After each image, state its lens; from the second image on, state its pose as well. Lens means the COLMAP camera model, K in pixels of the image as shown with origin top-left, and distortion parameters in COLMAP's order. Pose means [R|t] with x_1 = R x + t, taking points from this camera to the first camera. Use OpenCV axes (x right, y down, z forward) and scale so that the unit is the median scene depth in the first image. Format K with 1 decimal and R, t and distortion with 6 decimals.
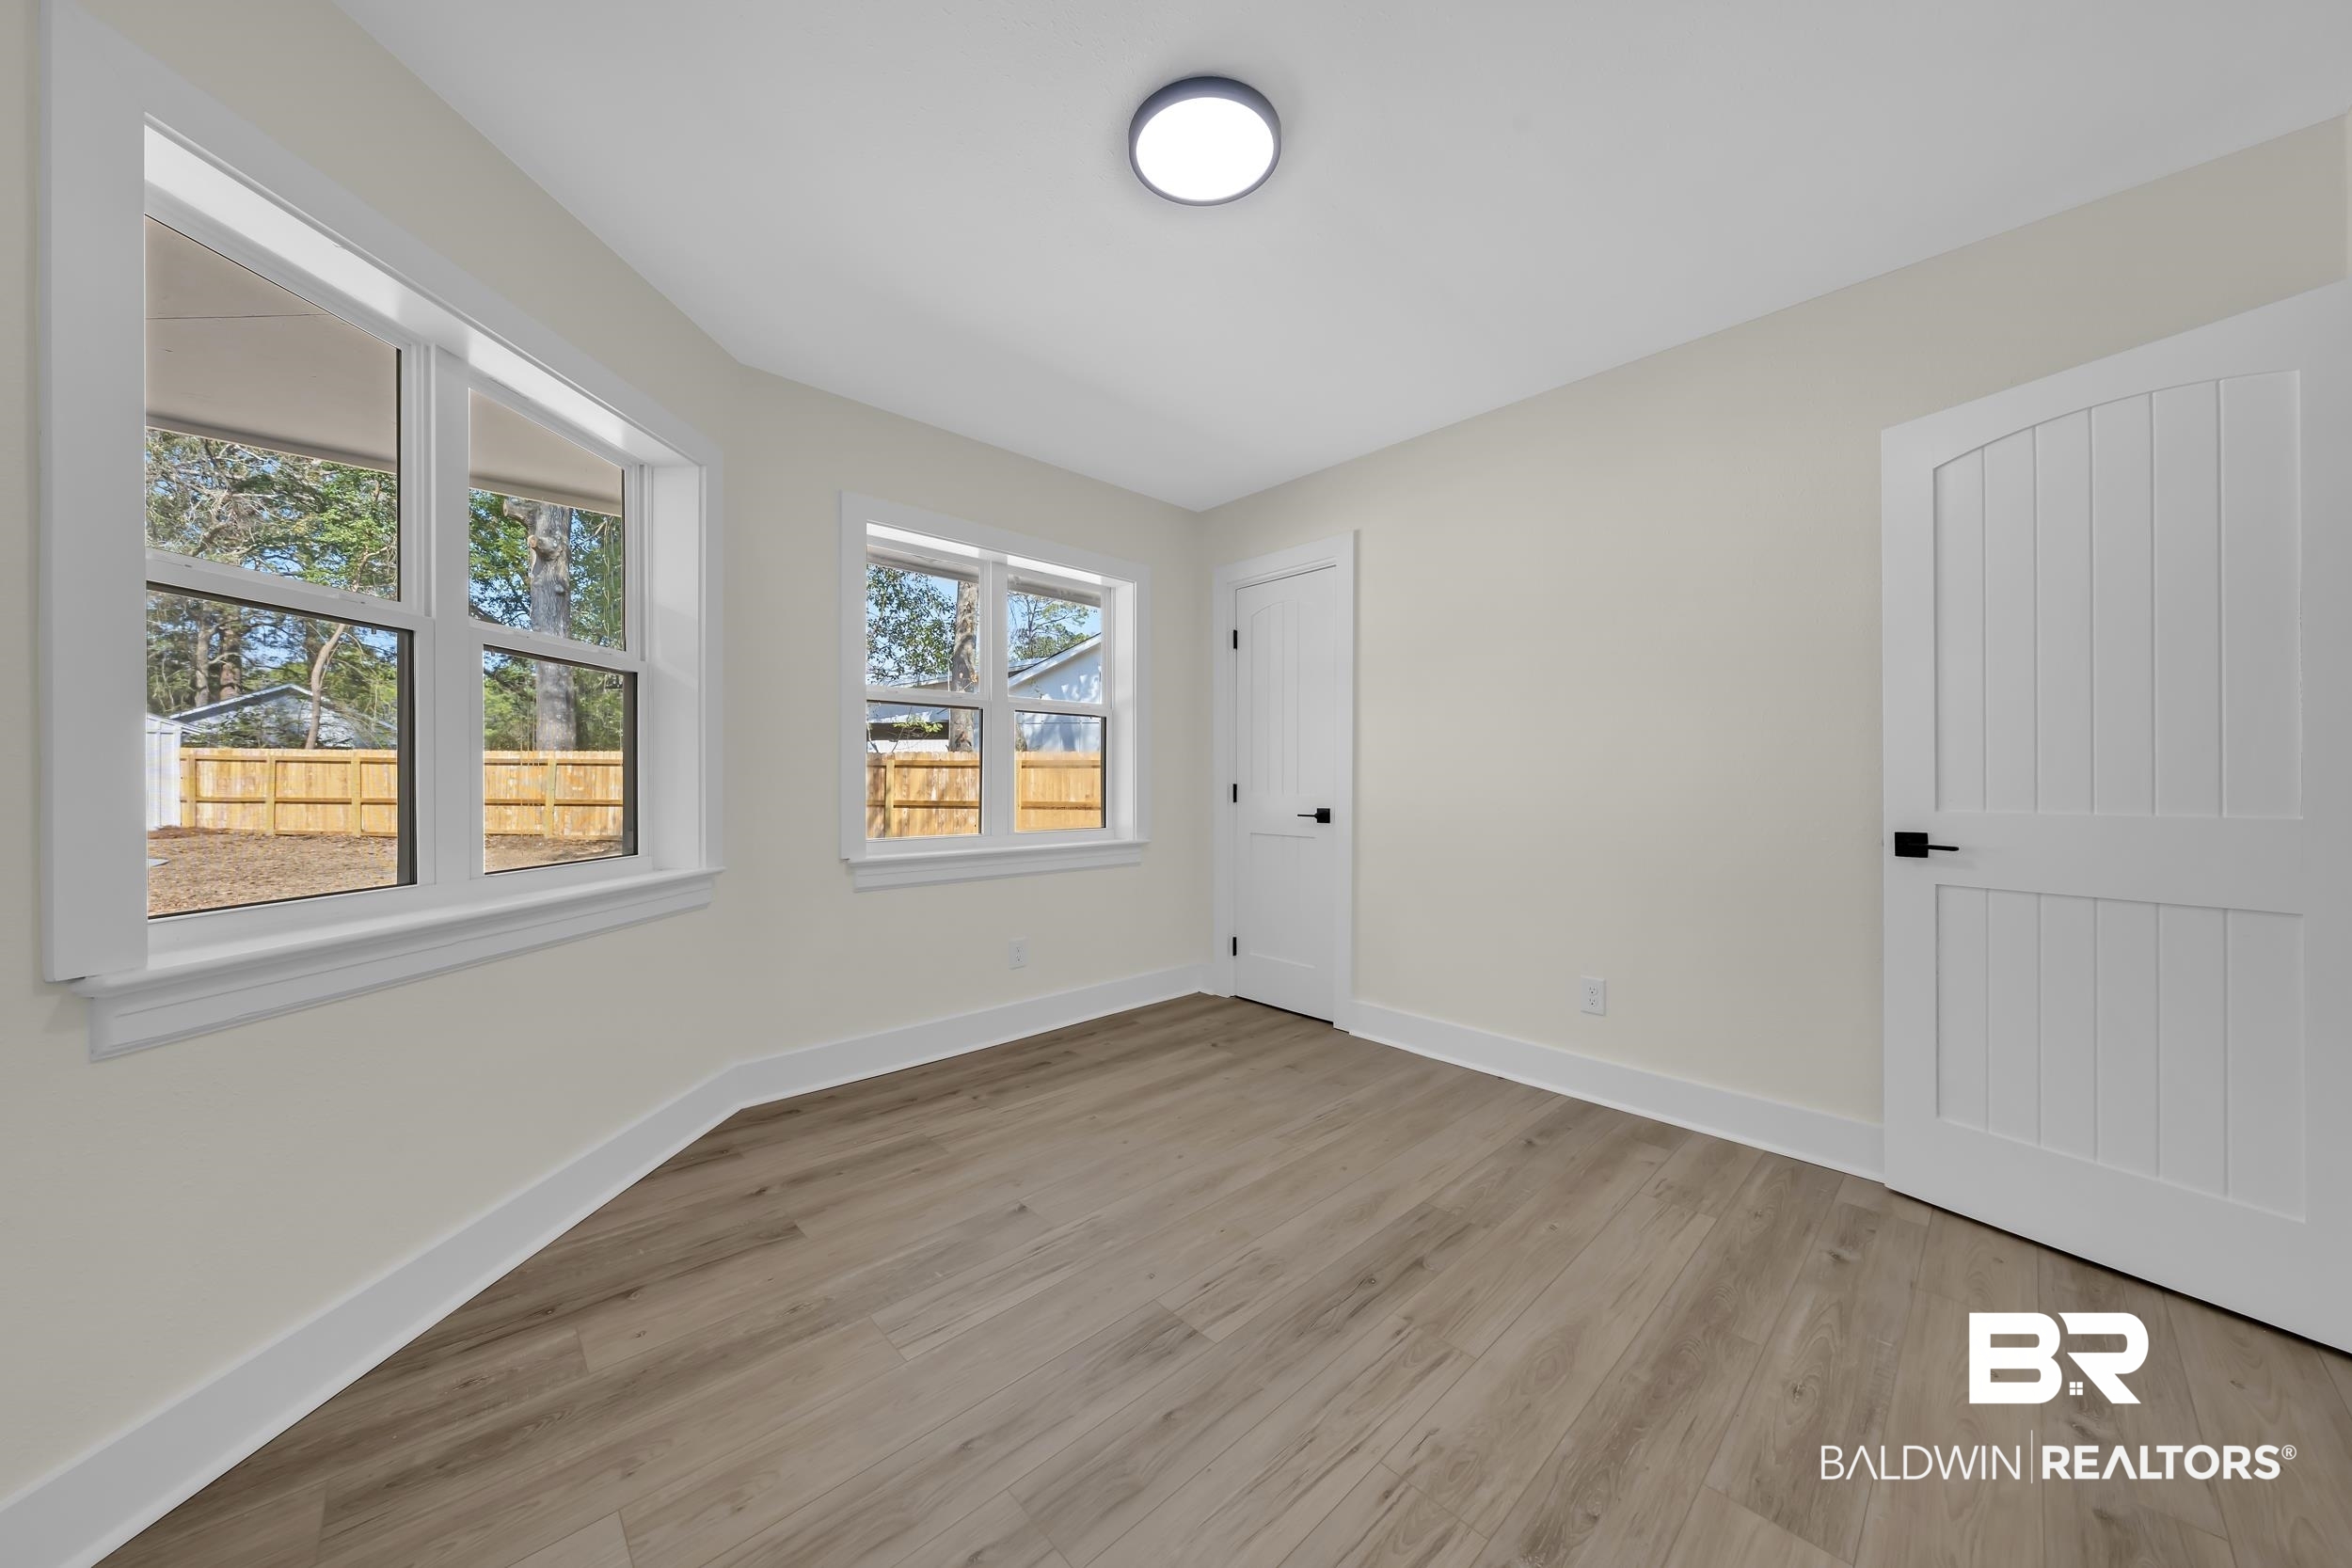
lens RADIAL K [[807.2, 0, 1178.5], [0, 807.2, 783.9], [0, 0, 1]] dist [-0.000098, -0.000125]
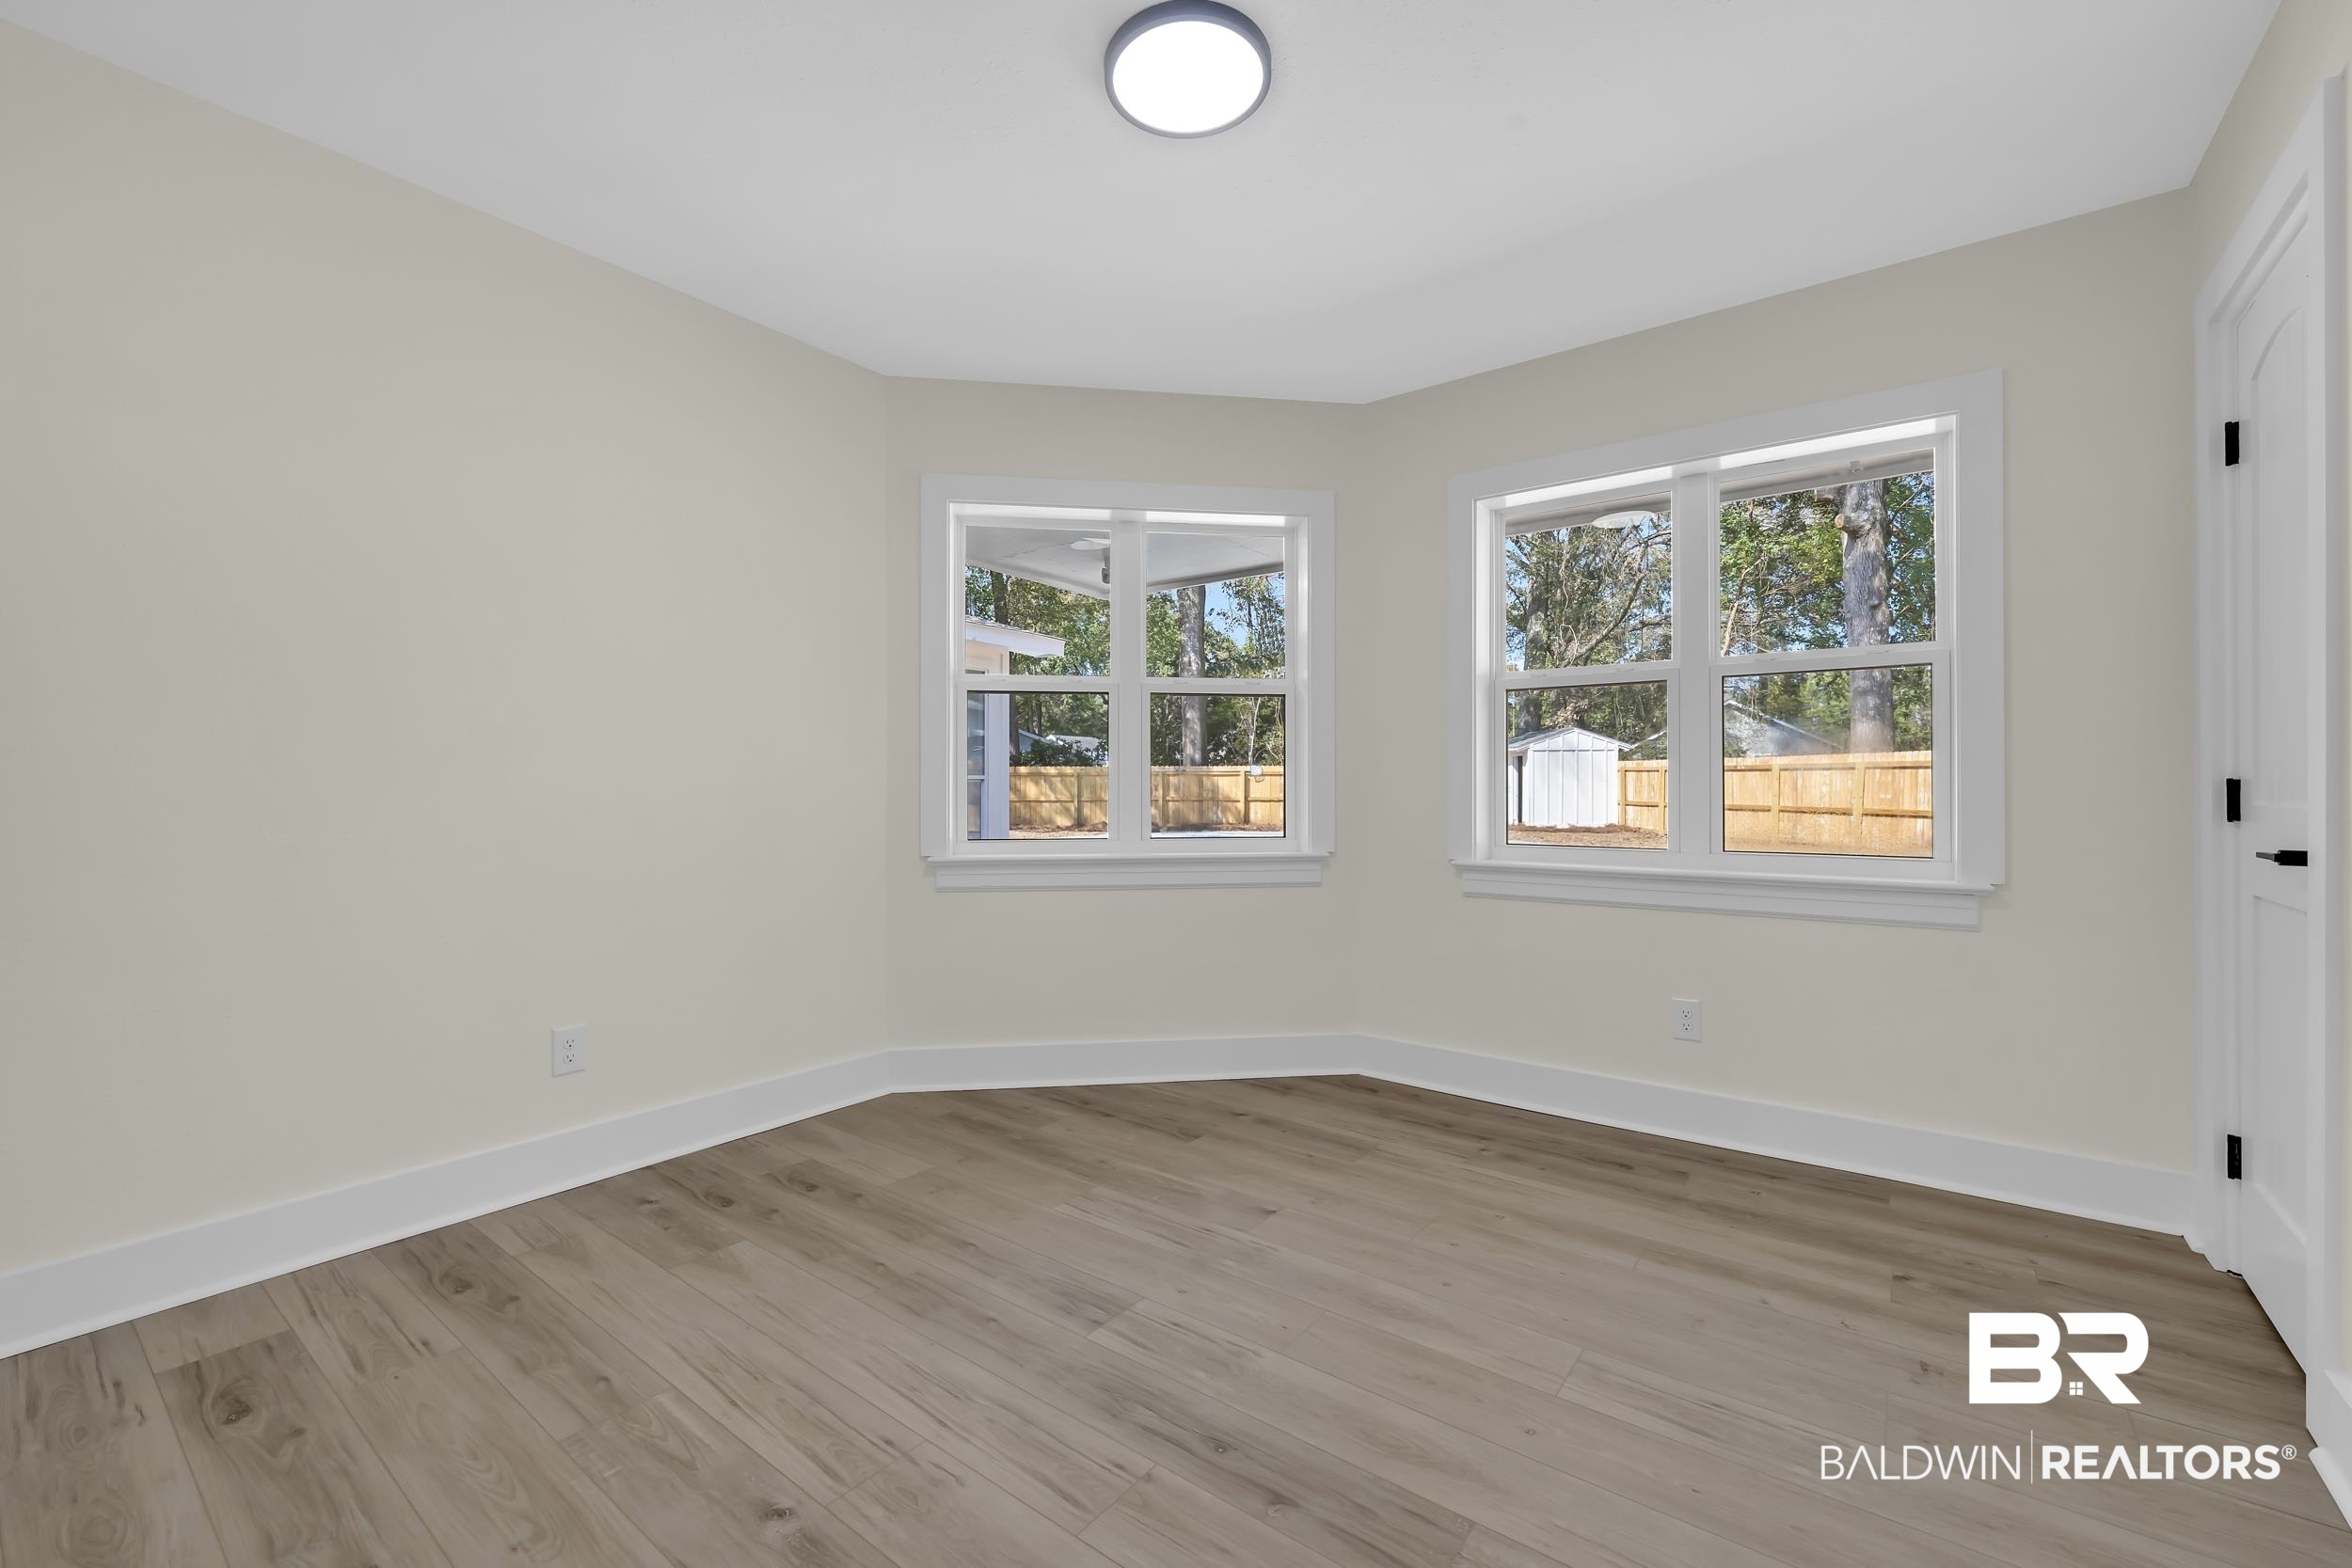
lens RADIAL K [[953.1, 0, 1174.2], [0, 953.1, 783.7], [0, 0, 1]] dist [0.002139, 0.000299]
pose [[0.160760, -0.005952, -0.986976, 0.721089], [-0.003975, 0.999970, -0.006678, 0.011970], [0.986985, 0.004997, 0.160732, 0.539391]]
